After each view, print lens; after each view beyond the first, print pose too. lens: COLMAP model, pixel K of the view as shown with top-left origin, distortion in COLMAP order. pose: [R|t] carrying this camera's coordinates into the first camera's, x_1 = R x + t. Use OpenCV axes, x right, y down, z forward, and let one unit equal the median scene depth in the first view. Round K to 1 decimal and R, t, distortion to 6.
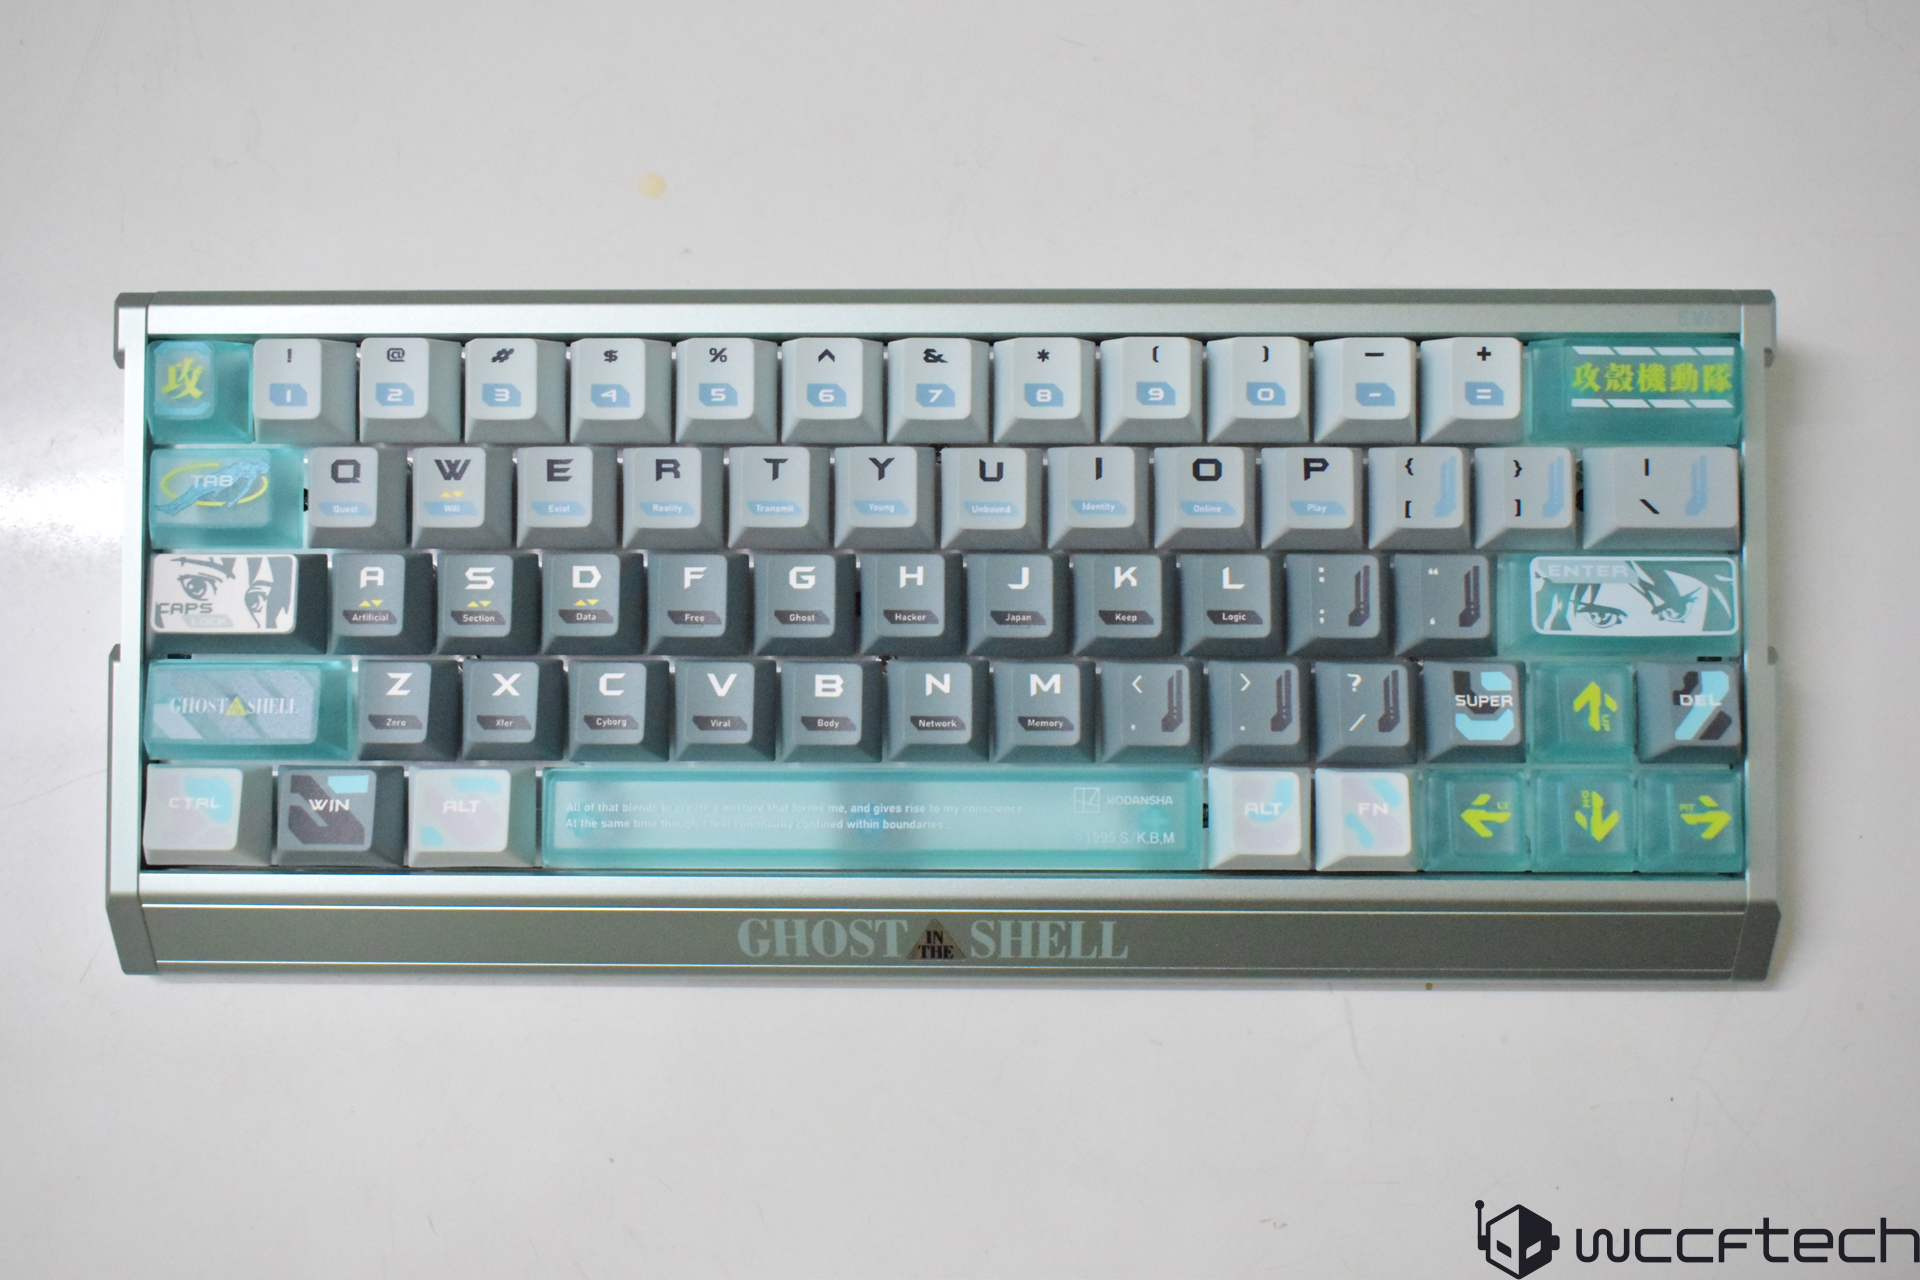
lens RADIAL K [[1951.8, 0, 960.6], [0, 1951.8, 647.0], [0, 0, 1]] dist [-0.018958, 0.000000]
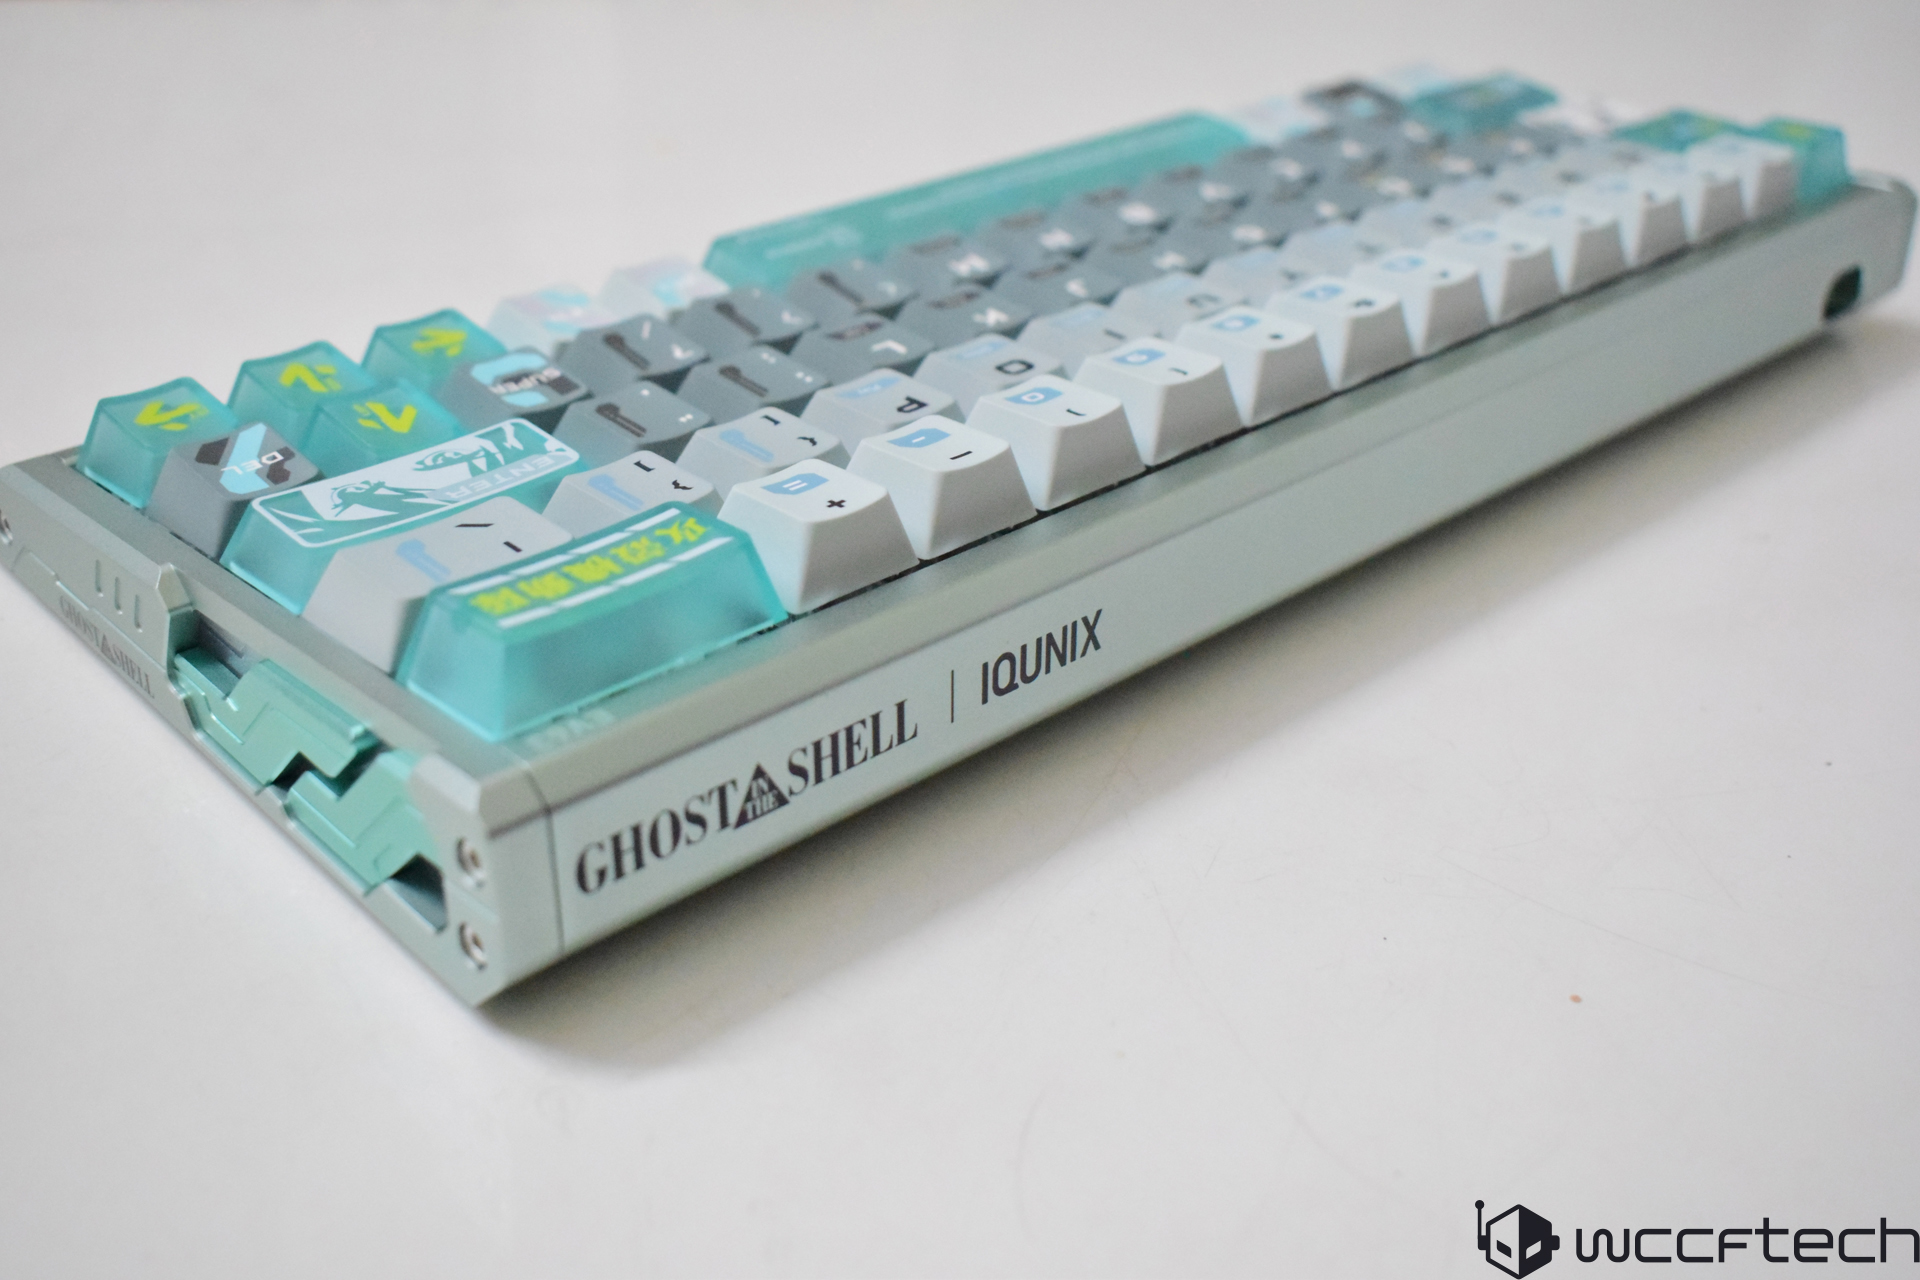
lens RADIAL K [[2036.5, 0, 962.0], [0, 2036.5, 637.2], [0, 0, 1]] dist [-0.032351, 0.000000]
pose [[-0.711575, 0.342002, -0.613755, 0.649073], [-0.701895, -0.306612, 0.642909, -0.605401], [0.031692, 0.888270, 0.458227, 0.734260]]
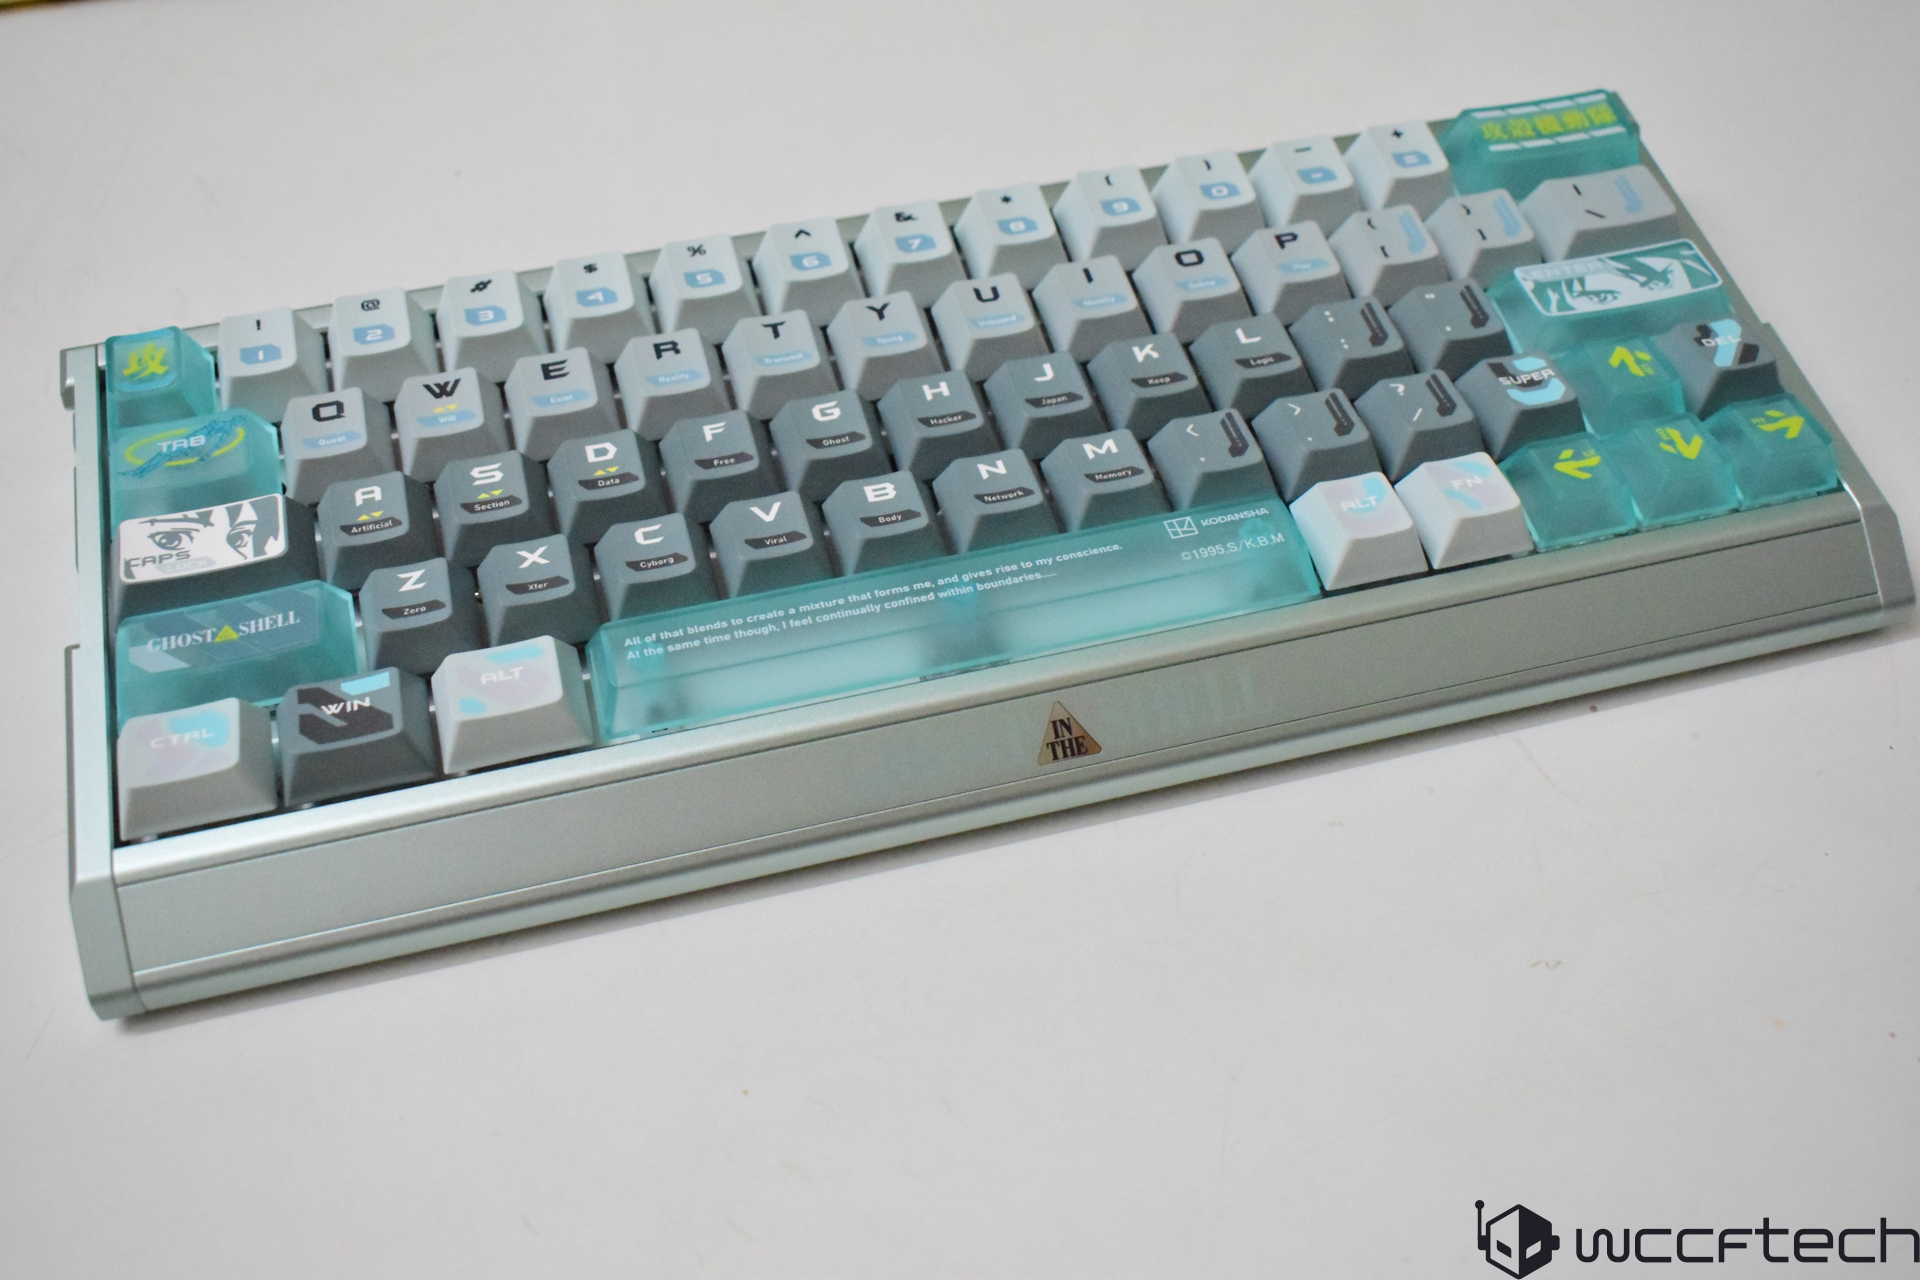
lens RADIAL K [[1951.8, 0, 958.6], [0, 1951.8, 643.9], [0, 0, 1]] dist [-0.018958, 0.000000]
pose [[0.964709, -0.191106, 0.181151, -0.214579], [0.257921, 0.824378, -0.503862, 0.560302], [-0.053046, 0.532803, 0.844575, 0.247968]]
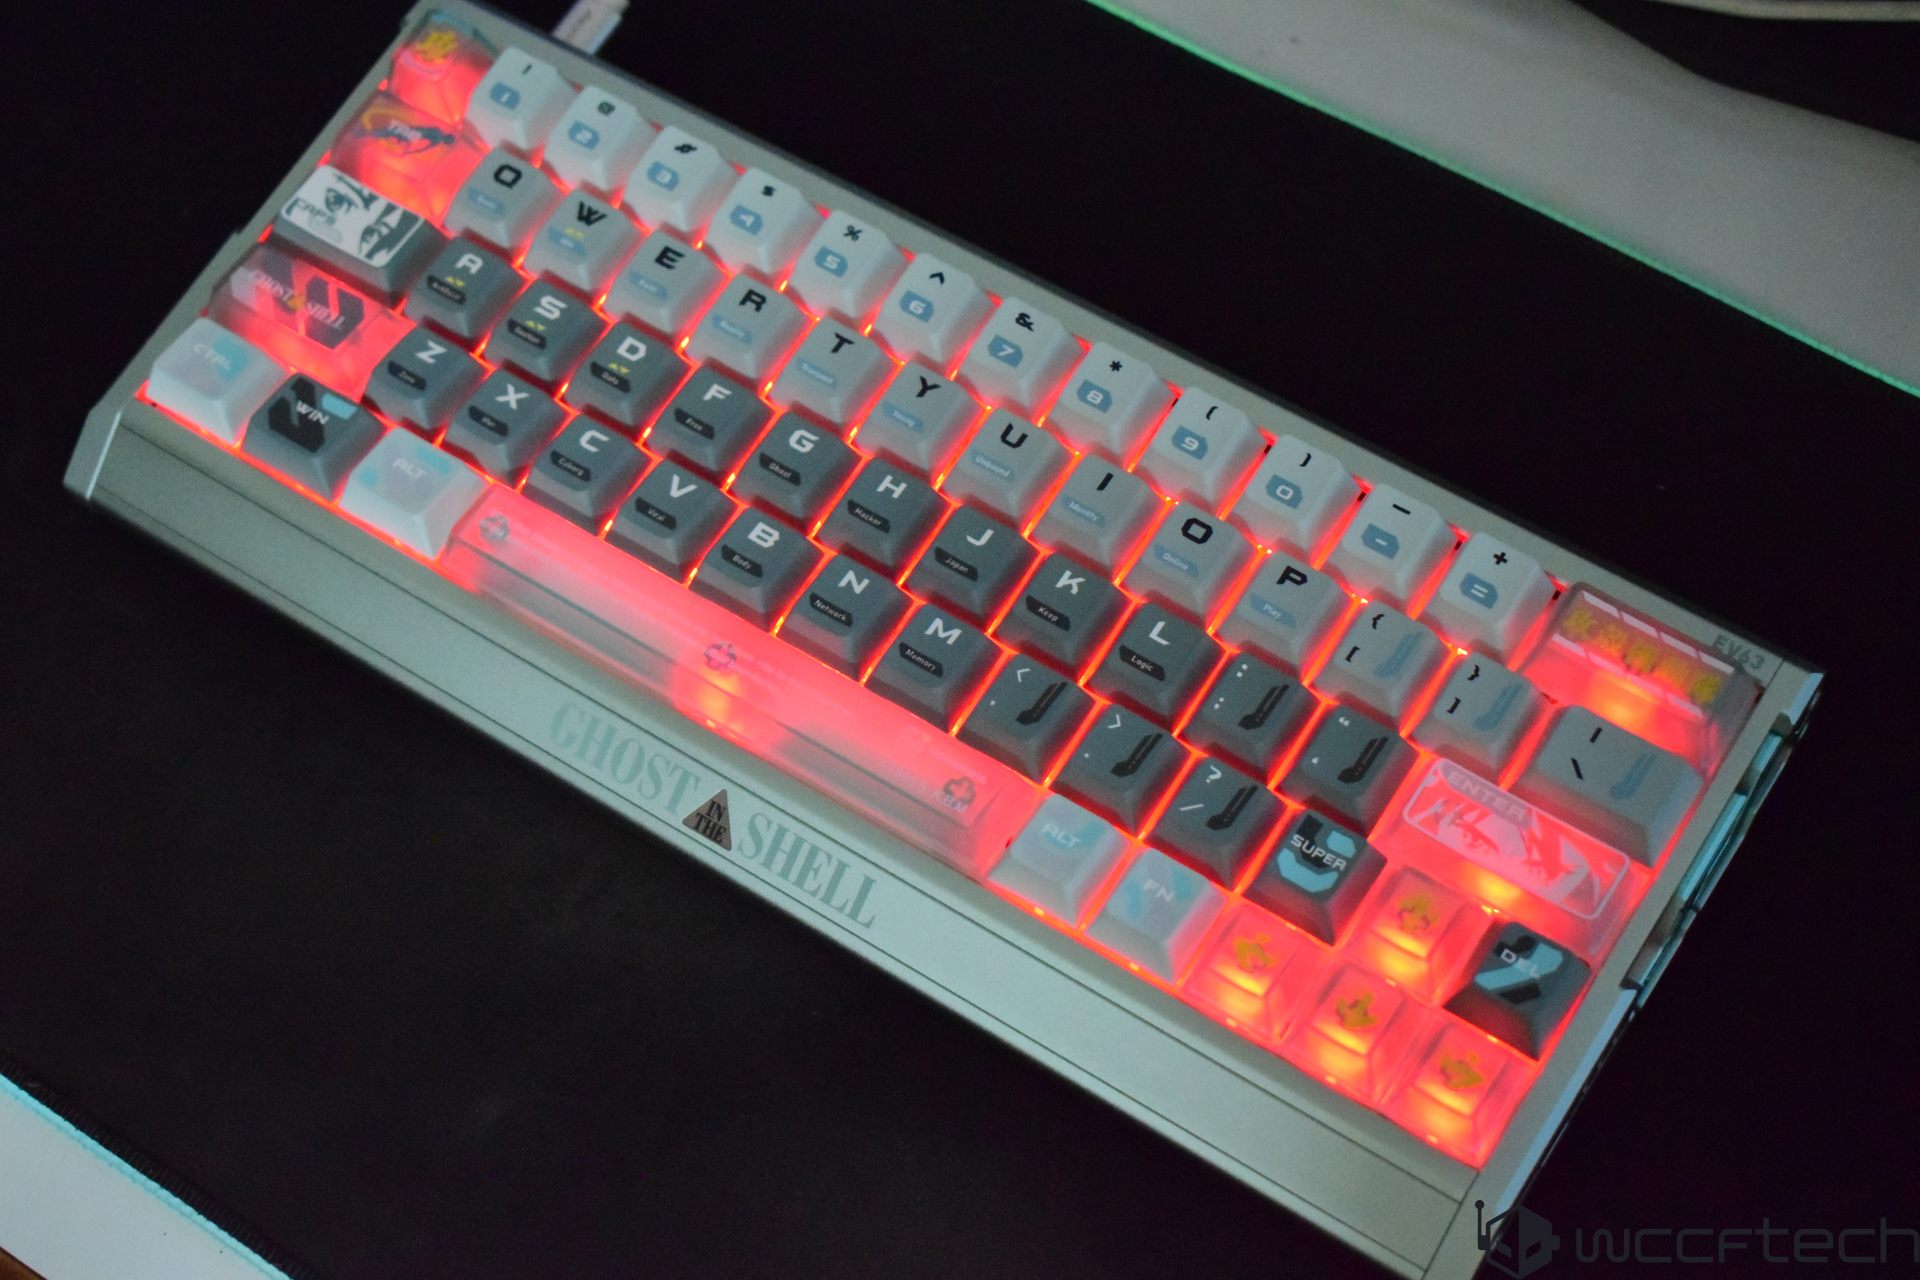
lens RADIAL K [[3267.6, 0, 957.9], [0, 3267.6, 638.0], [0, 0, 1]] dist [-0.041794, 0.000000]
pose [[0.832253, 0.457876, -0.312578, 0.565104], [-0.537511, 0.804514, -0.252664, 0.433586], [0.135785, 0.378295, 0.915672, -0.505939]]
